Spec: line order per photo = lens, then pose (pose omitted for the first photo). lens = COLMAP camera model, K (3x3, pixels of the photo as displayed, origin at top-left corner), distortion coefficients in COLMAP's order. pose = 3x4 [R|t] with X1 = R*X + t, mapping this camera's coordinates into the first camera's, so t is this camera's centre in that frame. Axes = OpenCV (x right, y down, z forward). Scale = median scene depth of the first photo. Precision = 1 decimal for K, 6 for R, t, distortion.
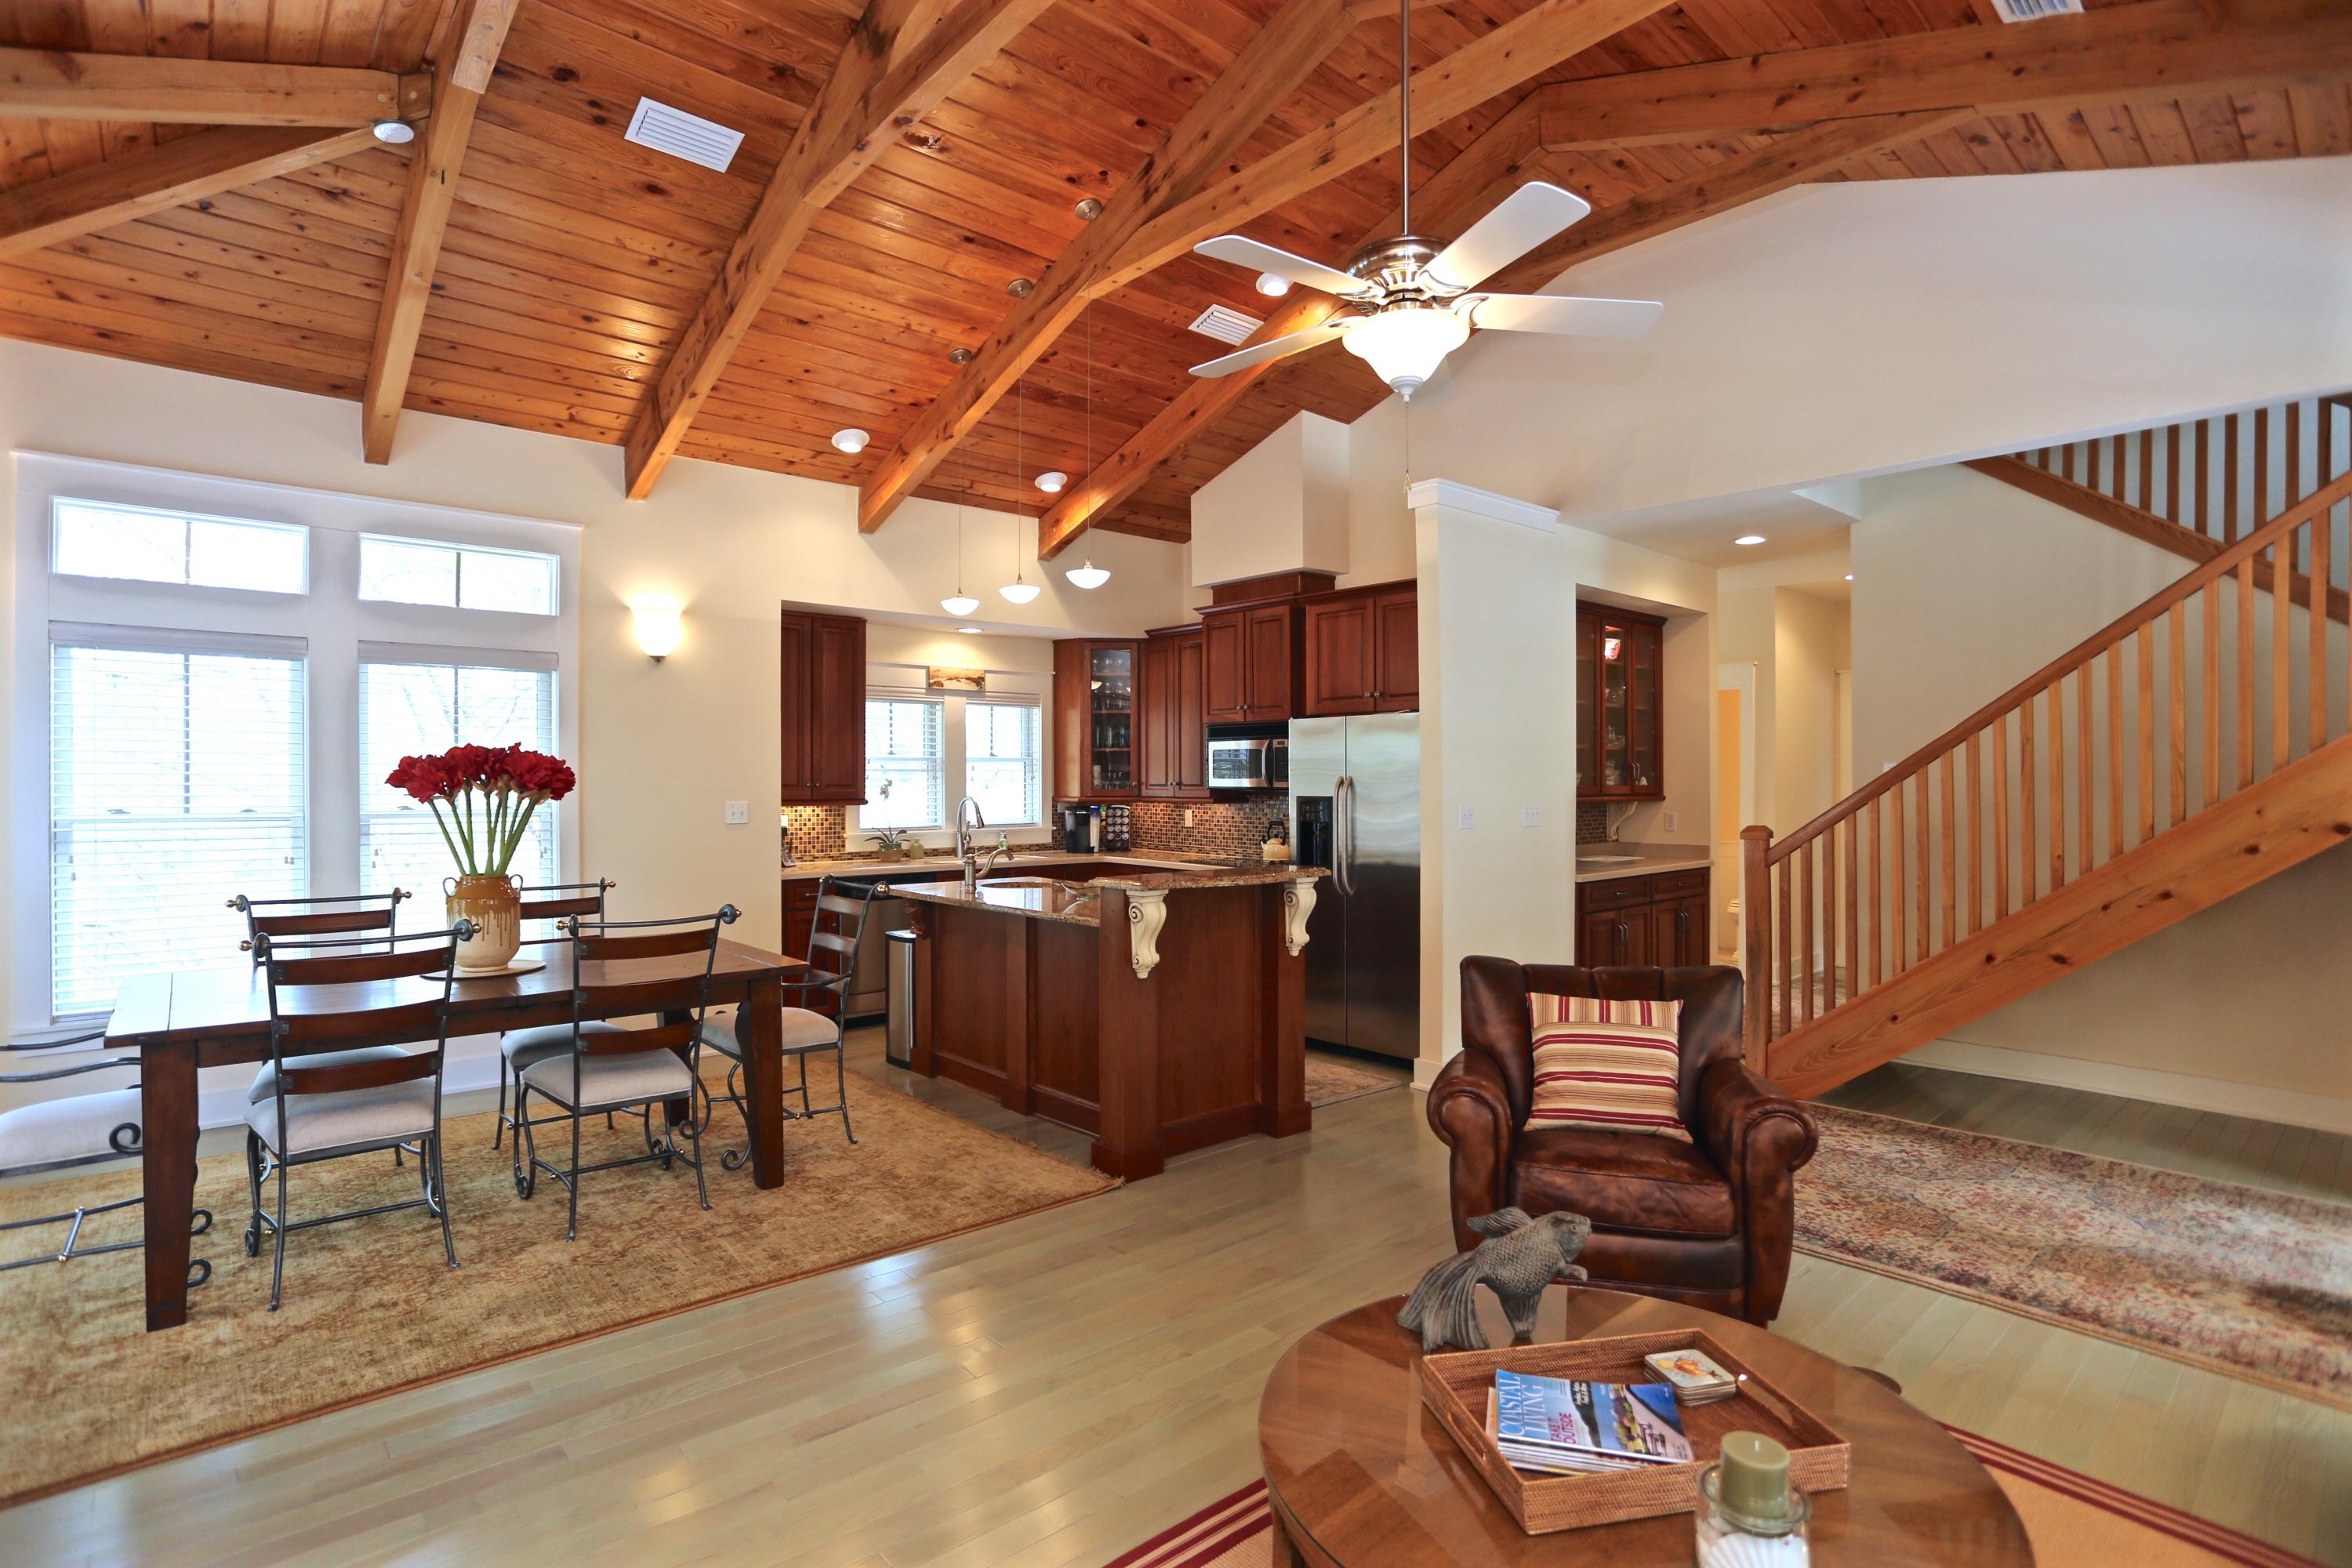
lens RADIAL K [[1152.0, 0, 1162.9], [0, 1152.0, 783.7], [0, 0, 1]] dist [-0.062713, 0.026059]
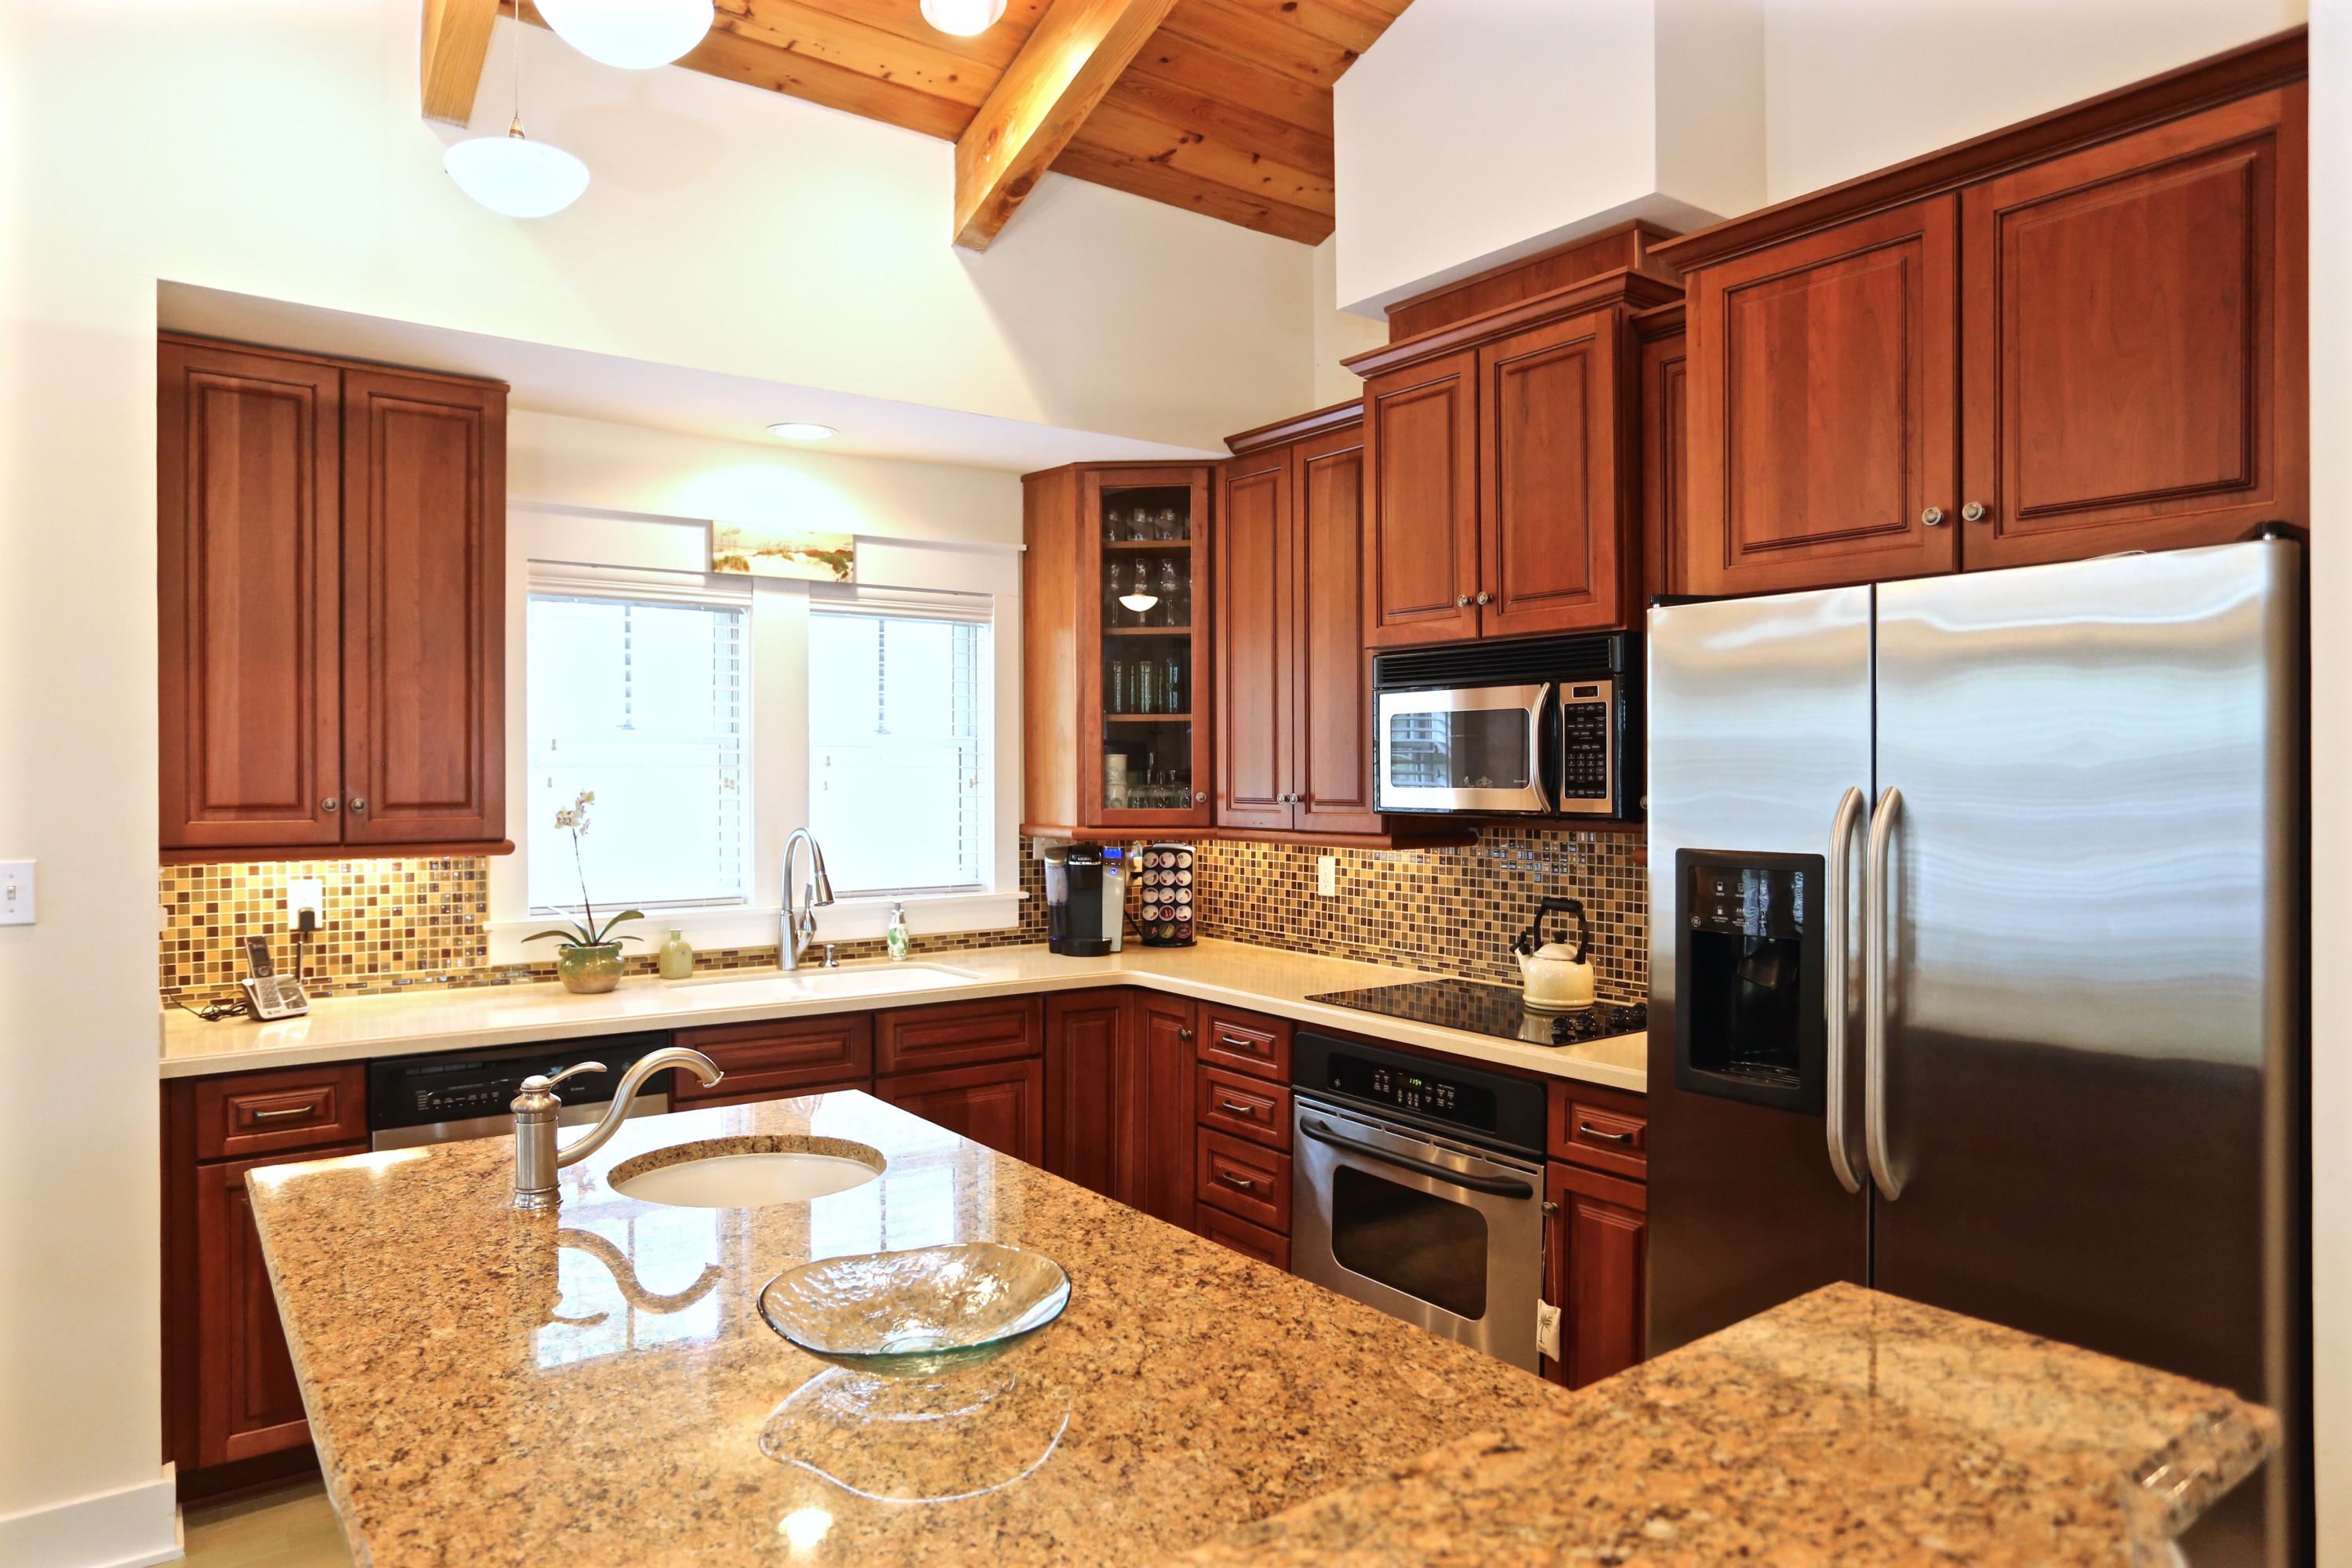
lens RADIAL K [[1437.1, 0, 1176.0], [0, 1437.1, 784.0], [0, 0, 1]] dist [-0.001875, -0.000246]
pose [[0.997246, -0.000308, -0.074169, 0.006195], [0.000488, 0.999997, 0.002417, -0.006229], [0.074168, -0.002446, 0.997243, 0.481887]]
